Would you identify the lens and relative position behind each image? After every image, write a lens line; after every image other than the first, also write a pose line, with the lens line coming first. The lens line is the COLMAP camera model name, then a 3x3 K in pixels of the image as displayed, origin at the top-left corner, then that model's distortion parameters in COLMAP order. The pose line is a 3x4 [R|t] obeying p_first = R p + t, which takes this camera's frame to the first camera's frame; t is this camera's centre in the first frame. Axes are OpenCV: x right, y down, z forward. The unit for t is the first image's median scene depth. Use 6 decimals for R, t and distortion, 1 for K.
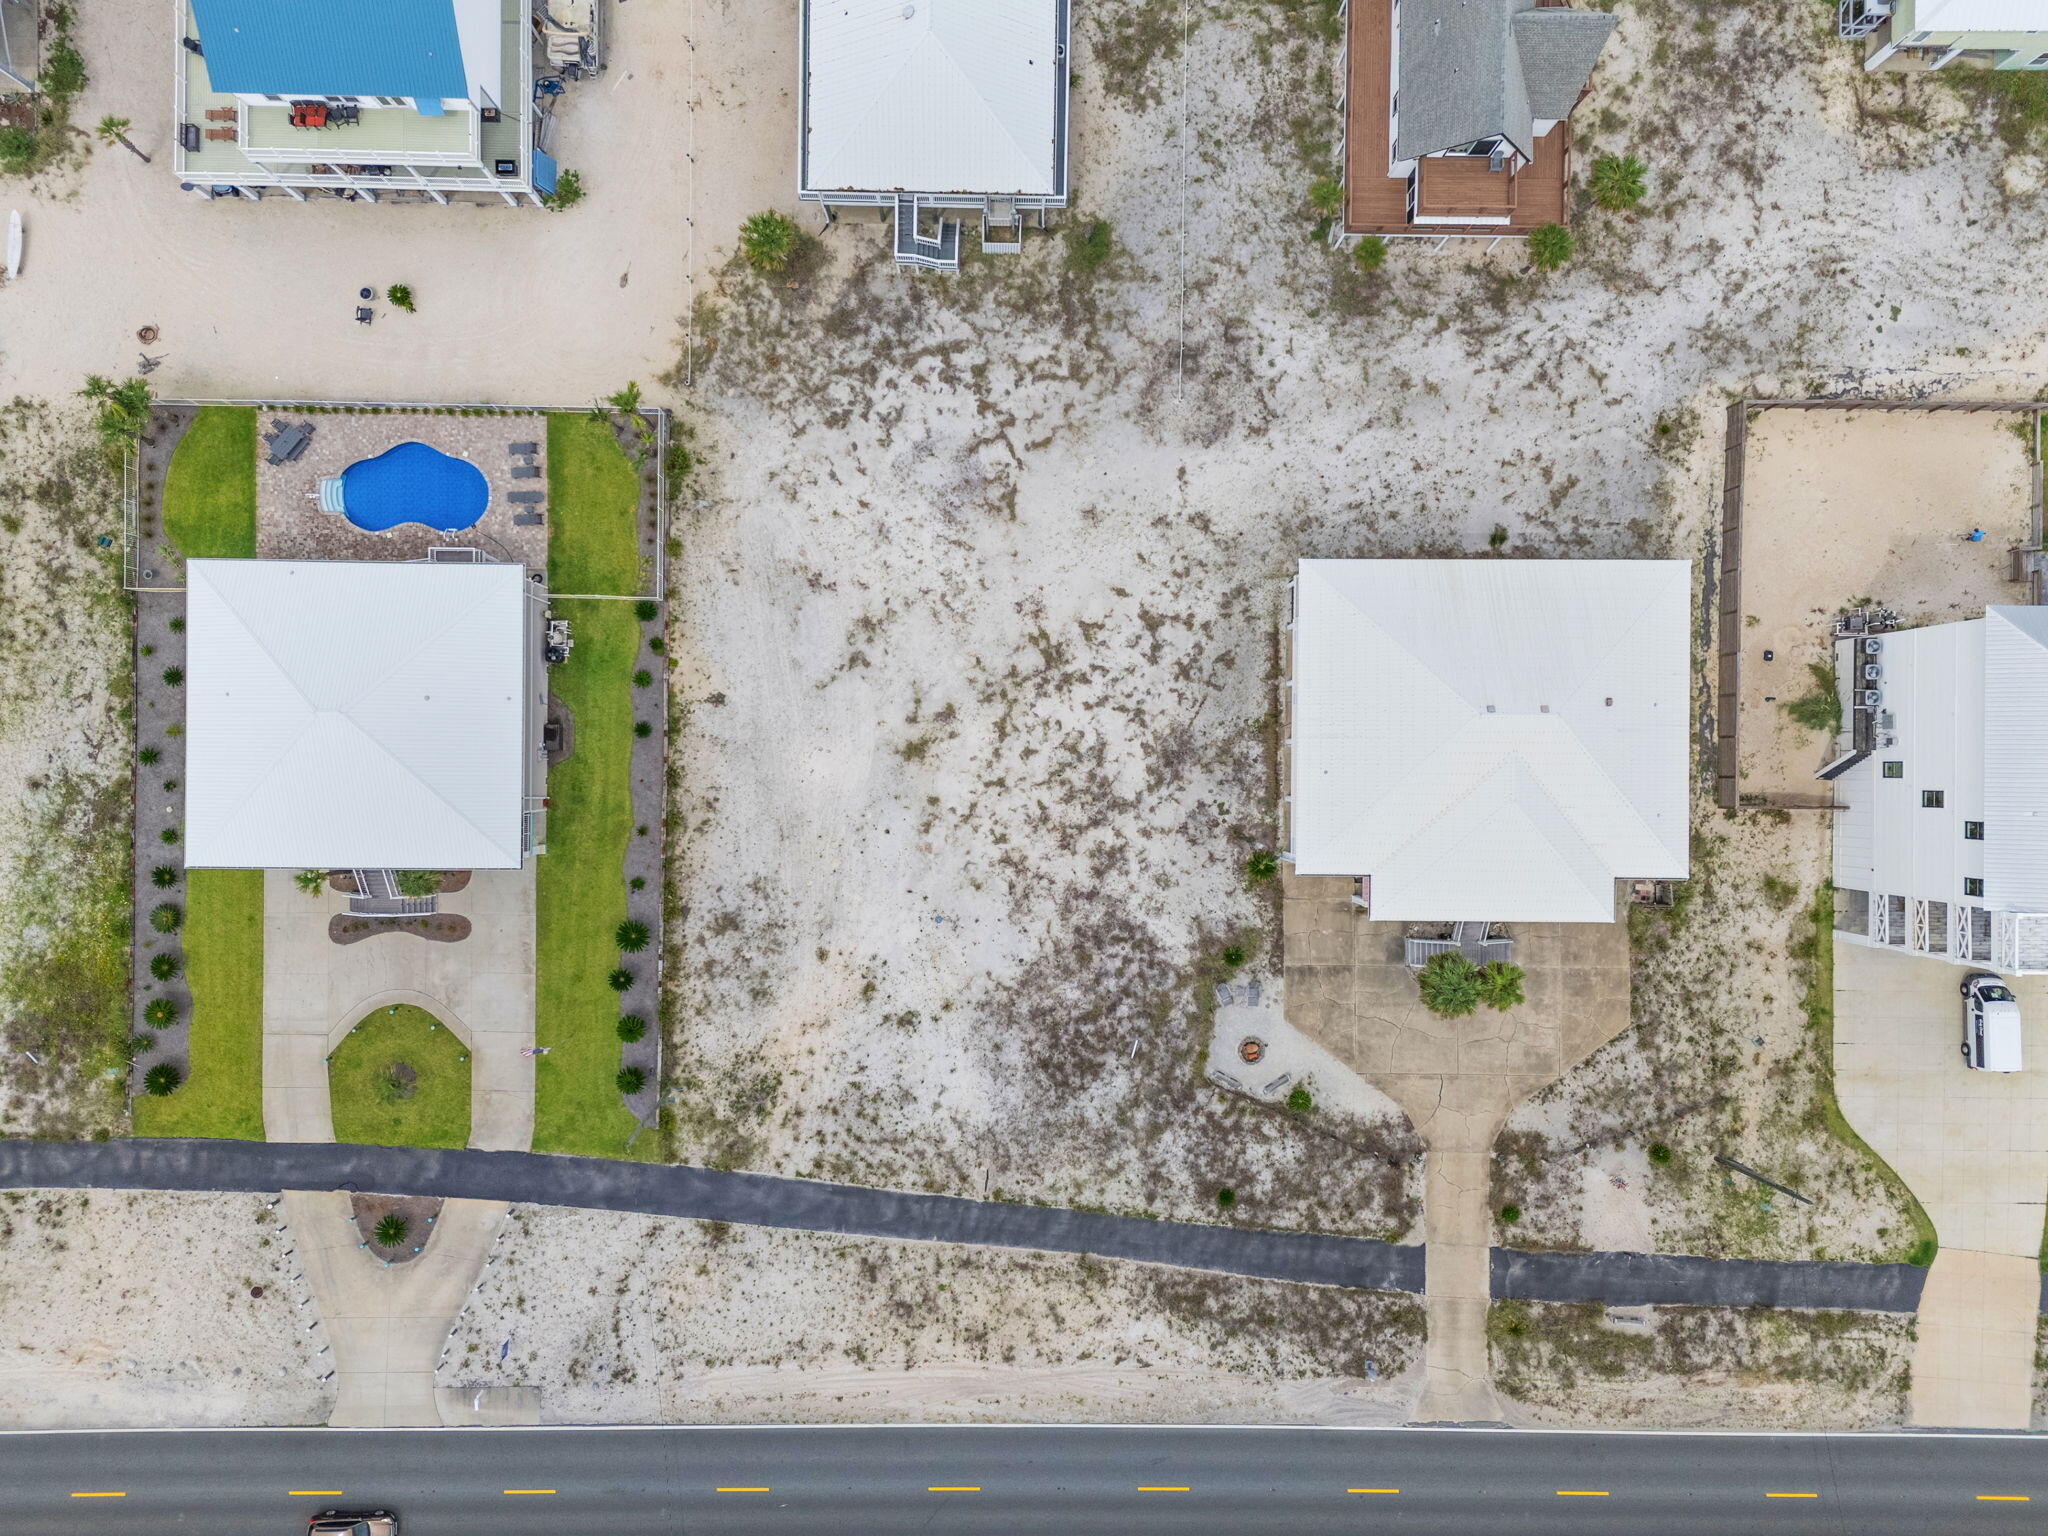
lens RADIAL K [[1503.0, 0, 1031.6], [0, 1503.0, 772.4], [0, 0, 1]] dist [0.108902, -0.139069]
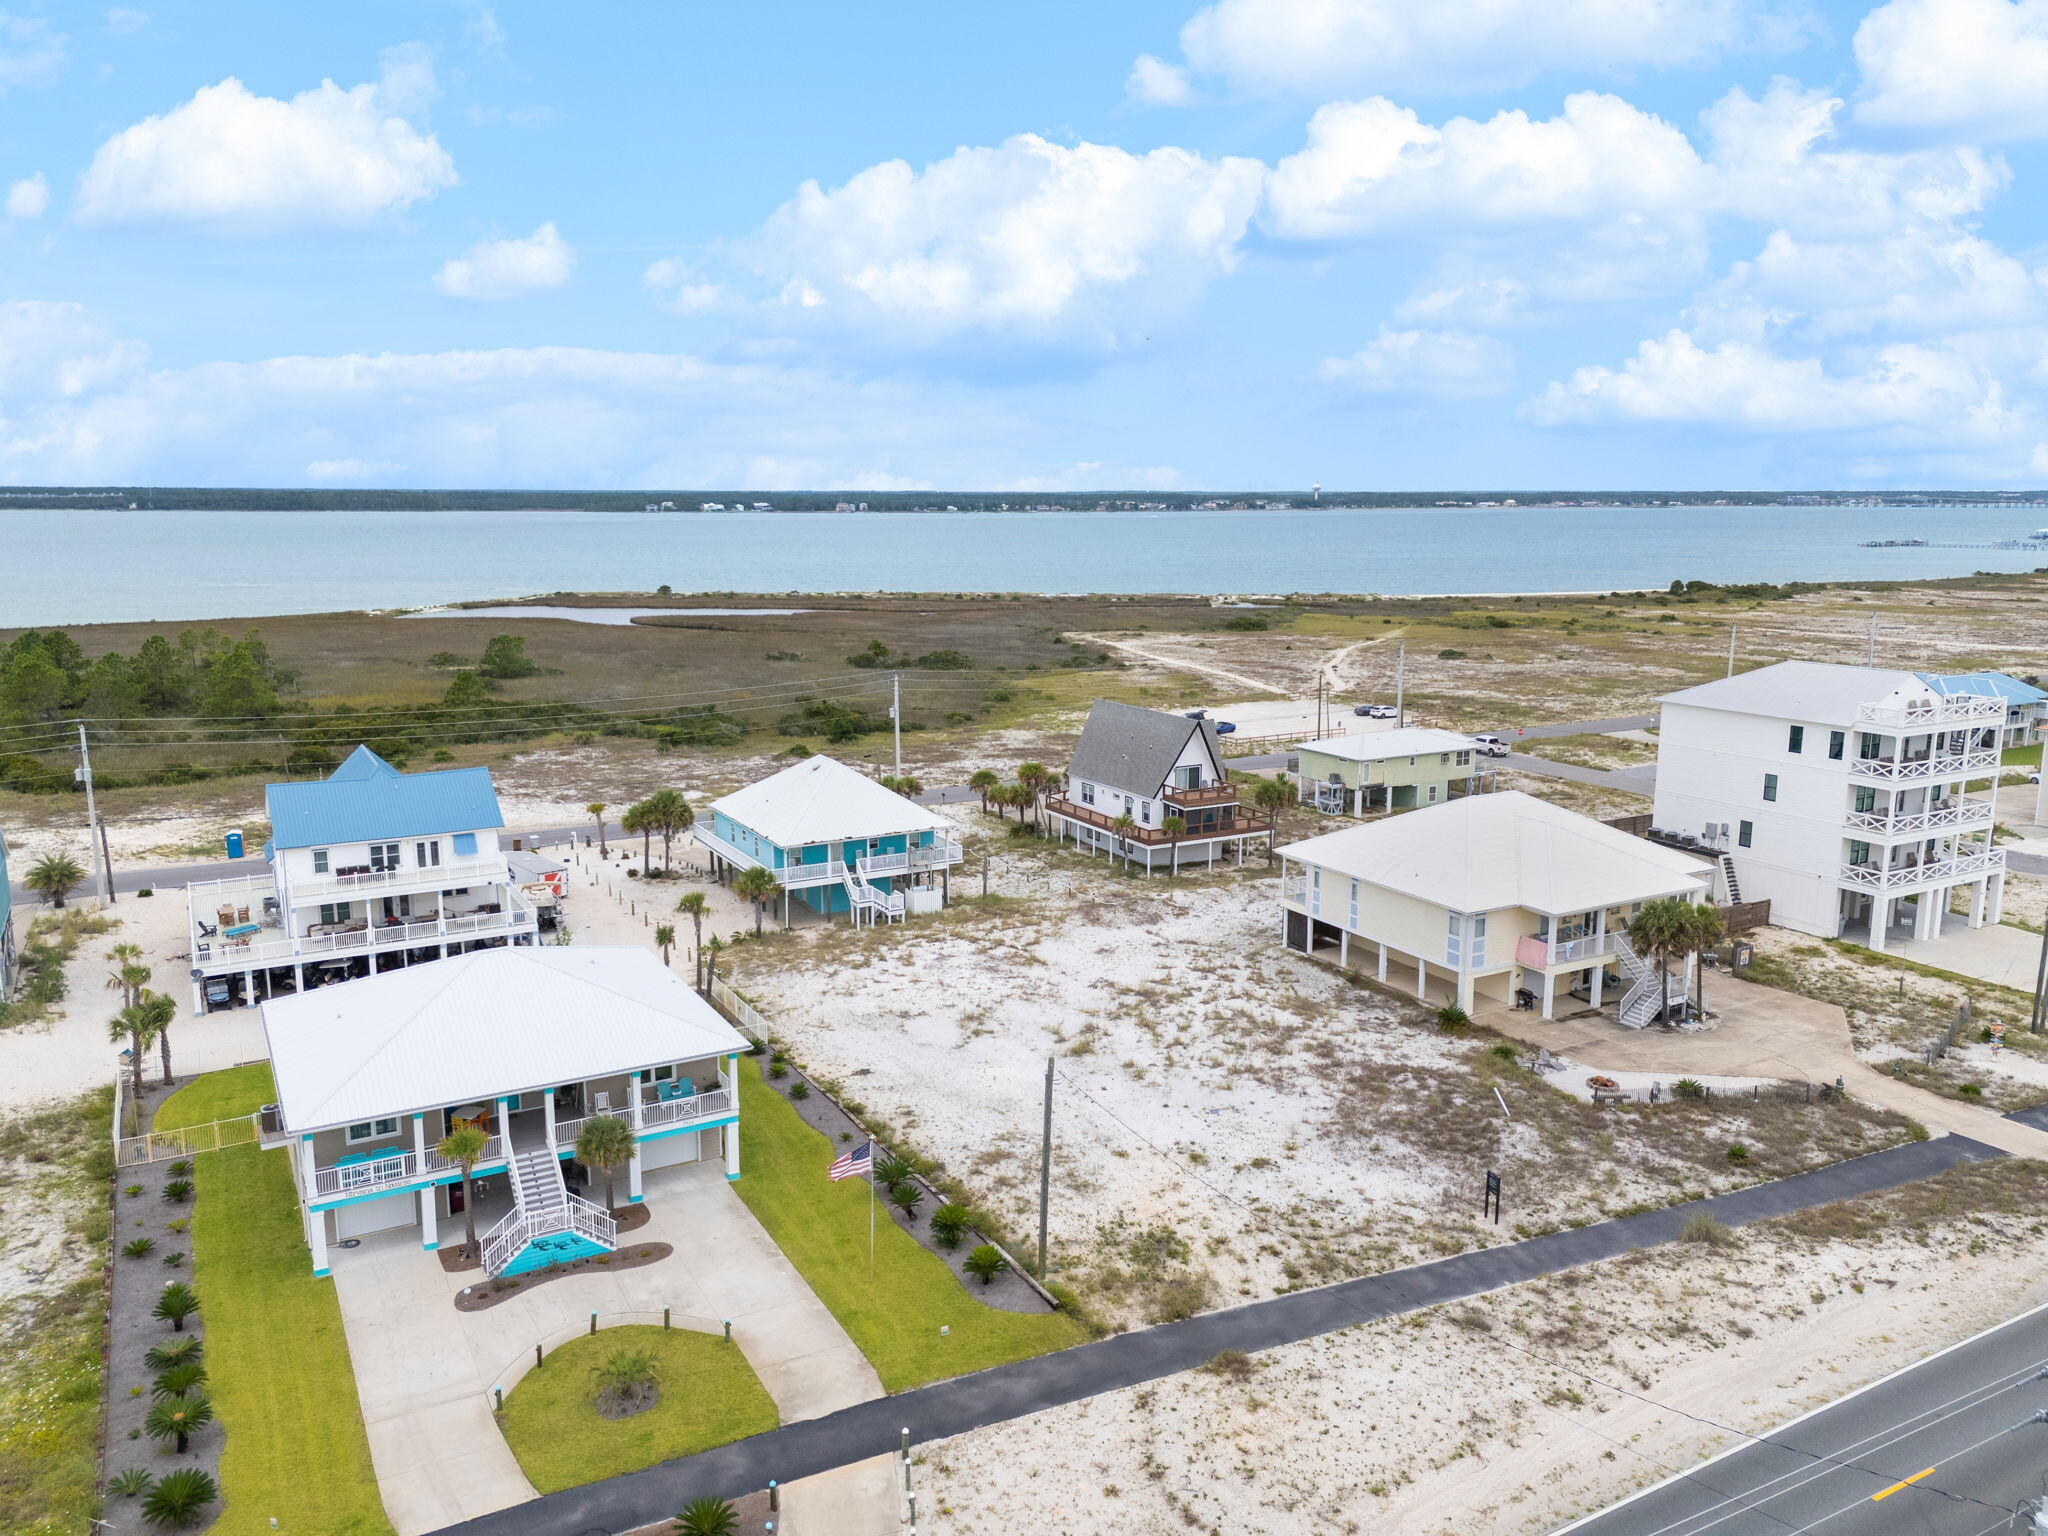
lens RADIAL K [[1502.6, 0, 1028.1], [0, 1502.6, 772.4], [0, 0, 1]] dist [0.069154, -0.059657]
pose [[0.865945, -0.104470, 0.489106, -0.537444], [0.500045, 0.161915, -0.850728, 0.723195], [0.009682, 0.981259, 0.192449, 0.656774]]
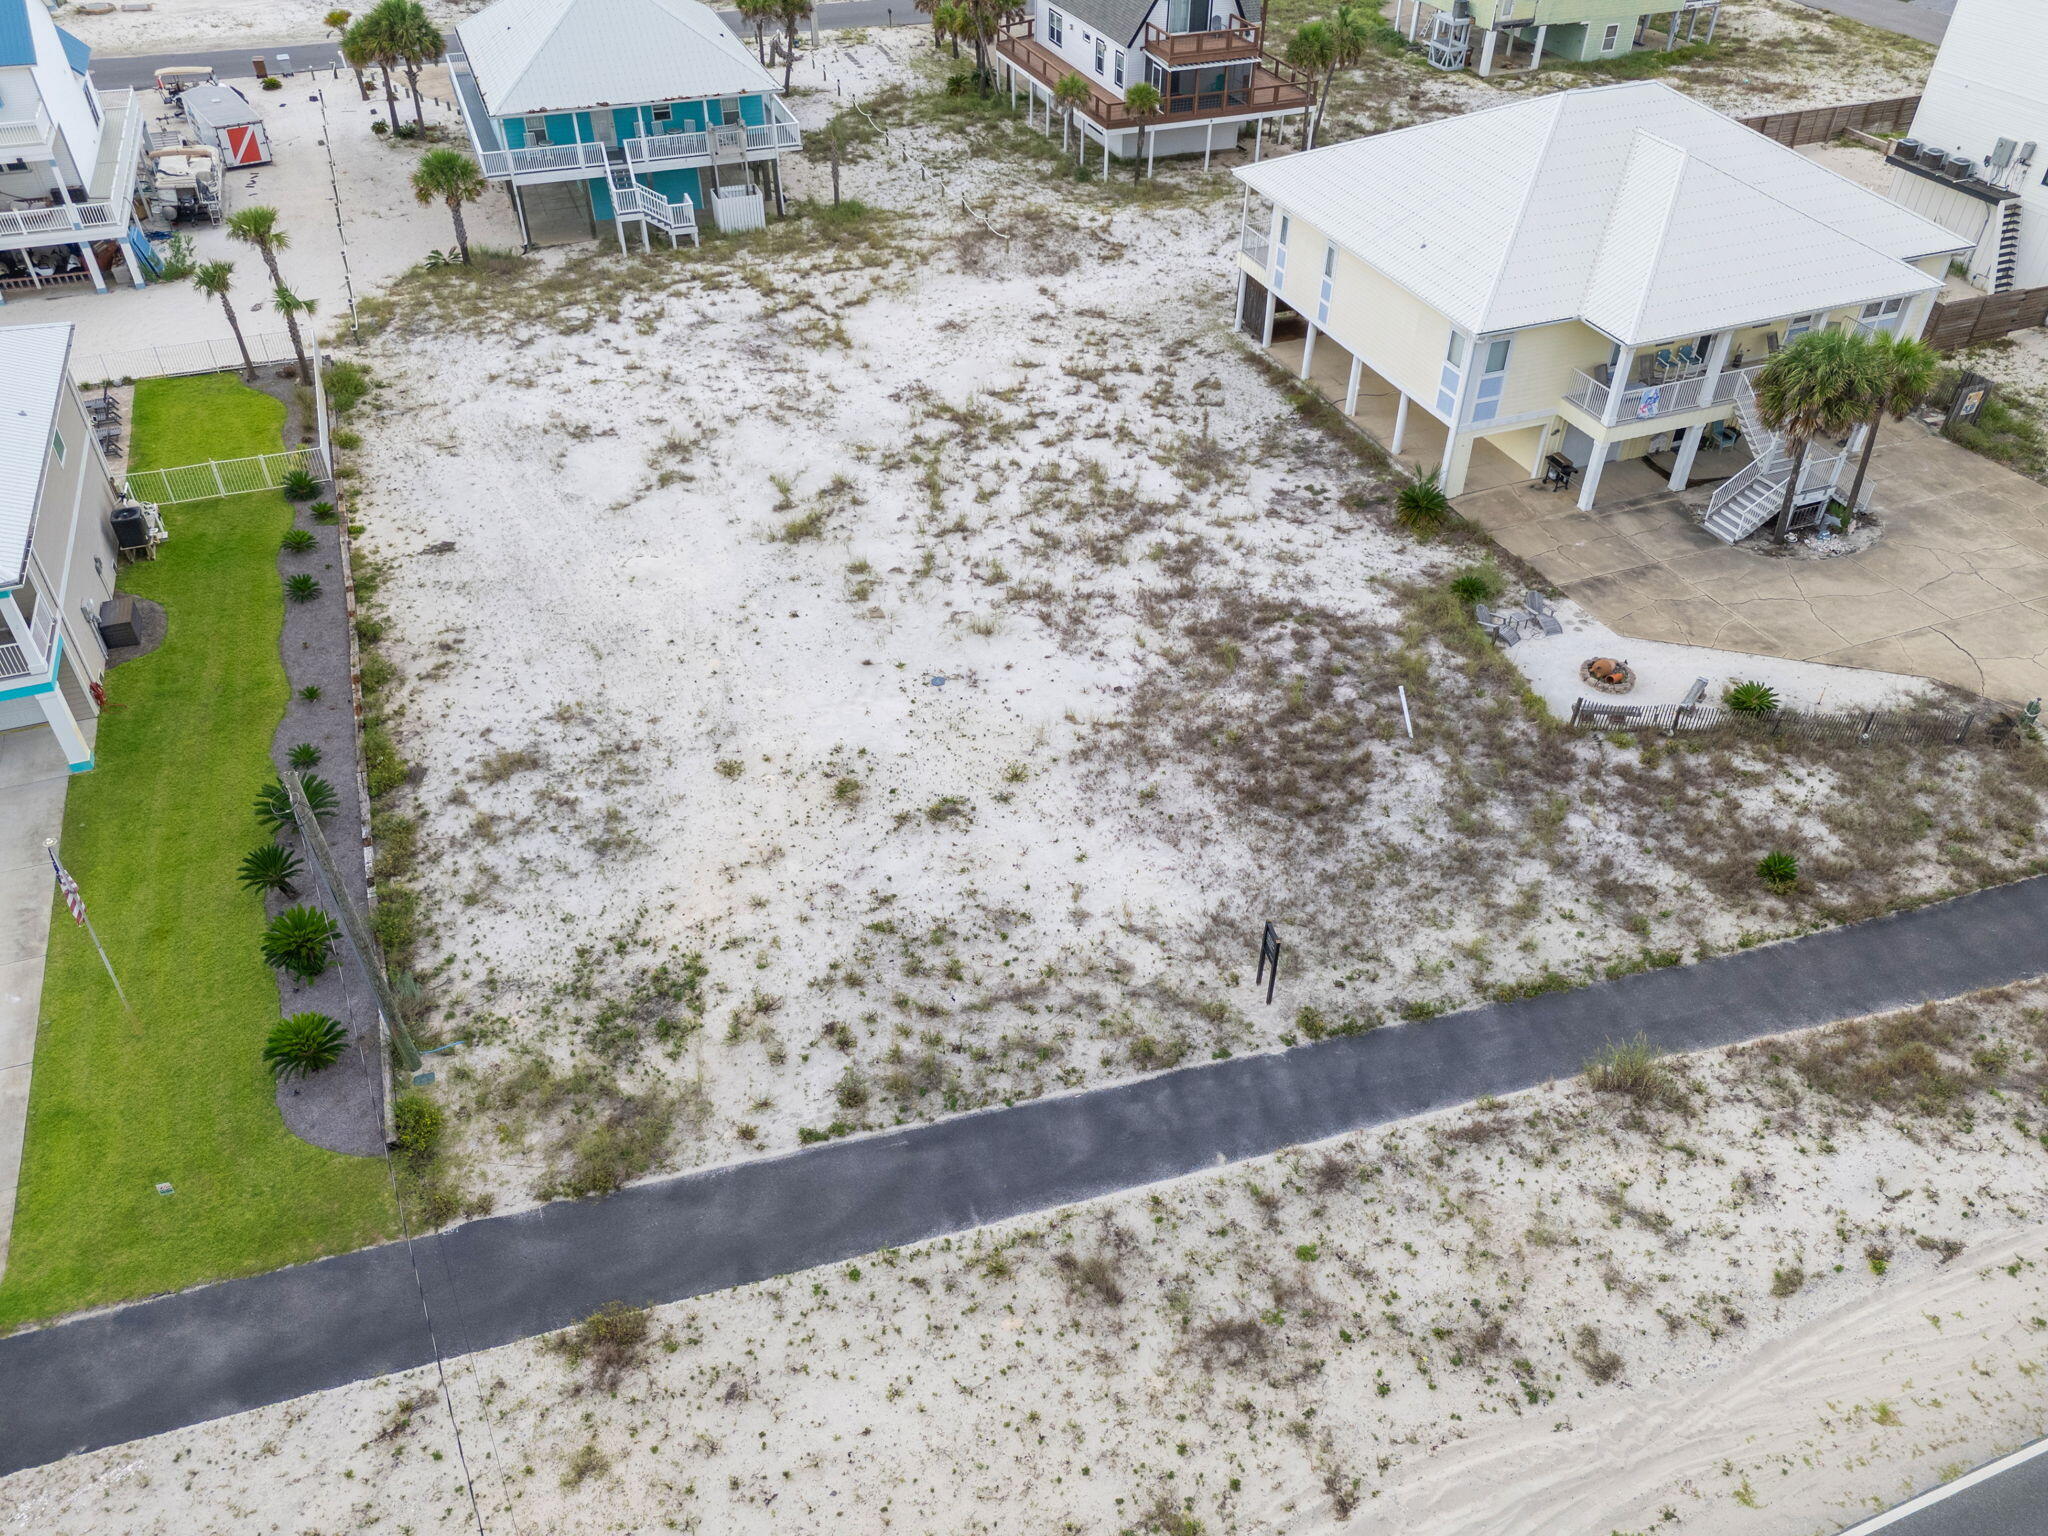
lens RADIAL K [[1502.6, 0, 1028.1], [0, 1502.6, 772.4], [0, 0, 1]] dist [0.069154, -0.059657]
pose [[0.927036, -0.243316, 0.285310, -0.186522], [0.374949, 0.593095, -0.712496, 0.491394], [0.004146, 0.767487, 0.641052, 0.697586]]
